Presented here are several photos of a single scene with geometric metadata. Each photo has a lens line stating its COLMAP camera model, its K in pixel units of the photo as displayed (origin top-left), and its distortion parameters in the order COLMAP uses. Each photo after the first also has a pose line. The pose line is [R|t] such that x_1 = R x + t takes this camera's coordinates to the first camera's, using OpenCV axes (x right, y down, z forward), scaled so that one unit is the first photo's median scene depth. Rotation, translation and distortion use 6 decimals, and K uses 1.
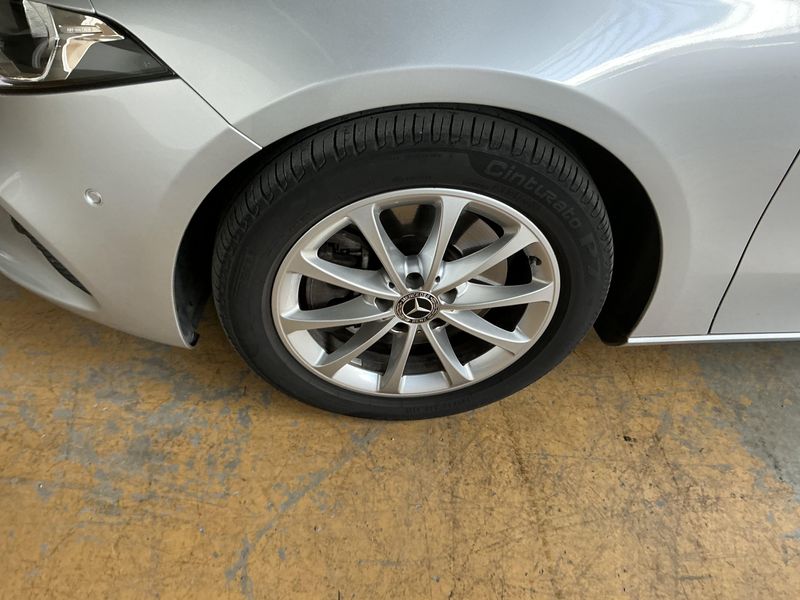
lens RADIAL K [[666.9, 0, 400.0], [0, 666.9, 300.0], [0, 0, 1]] dist [0.086615, -0.189204]
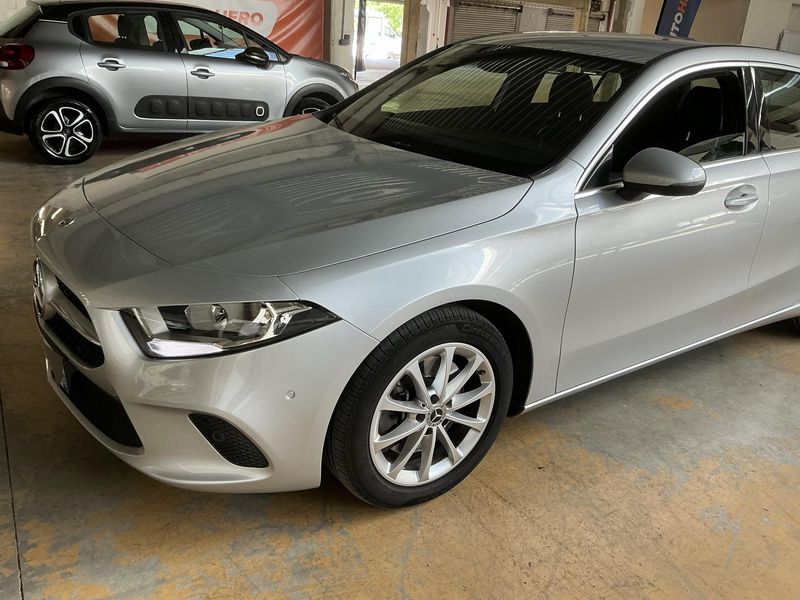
lens RADIAL K [[666.9, 0, 400.0], [0, 666.9, 300.0], [0, 0, 1]] dist [0.086615, -0.189204]
pose [[0.868611, -0.215597, 0.446131, -0.774843], [0.356386, 0.897372, -0.260215, 0.161899], [-0.344244, 0.385020, 0.856303, -0.628038]]
